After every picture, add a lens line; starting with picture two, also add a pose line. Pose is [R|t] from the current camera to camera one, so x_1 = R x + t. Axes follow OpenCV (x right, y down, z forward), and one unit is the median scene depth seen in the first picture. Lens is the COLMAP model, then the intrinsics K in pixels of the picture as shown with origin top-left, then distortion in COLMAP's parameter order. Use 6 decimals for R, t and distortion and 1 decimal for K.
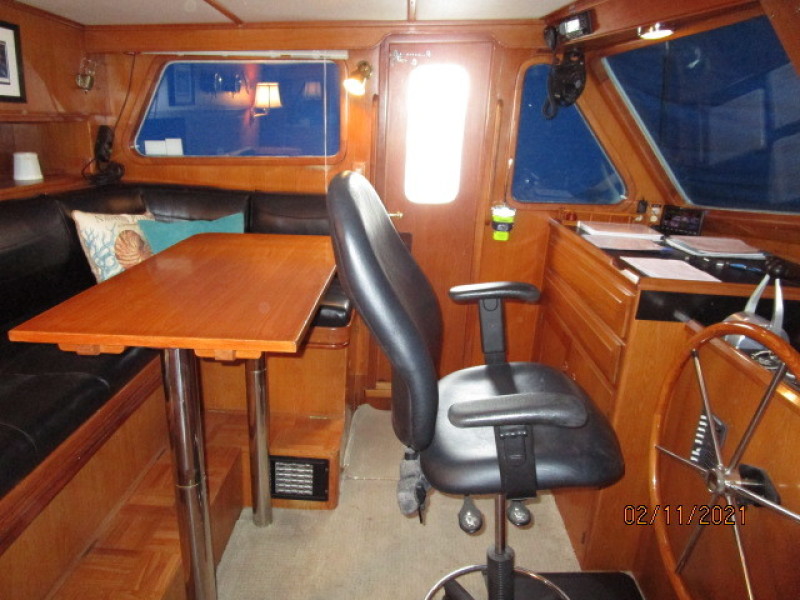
lens RADIAL K [[570.5, 0, 395.1], [0, 570.5, 305.9], [0, 0, 1]] dist [-0.030145, 0.009907]
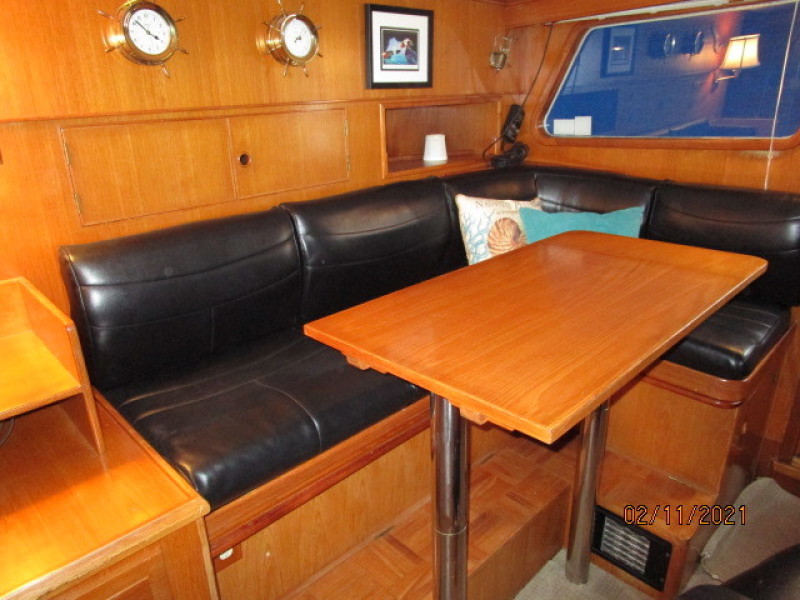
lens RADIAL K [[570.5, 0, 399.4], [0, 570.5, 303.0], [0, 0, 1]] dist [-0.030145, 0.009907]
pose [[0.711849, 0.192314, -0.675490, 0.068921], [-0.157026, 0.981014, 0.113820, -0.072528], [0.684554, 0.025047, 0.728532, 0.184053]]
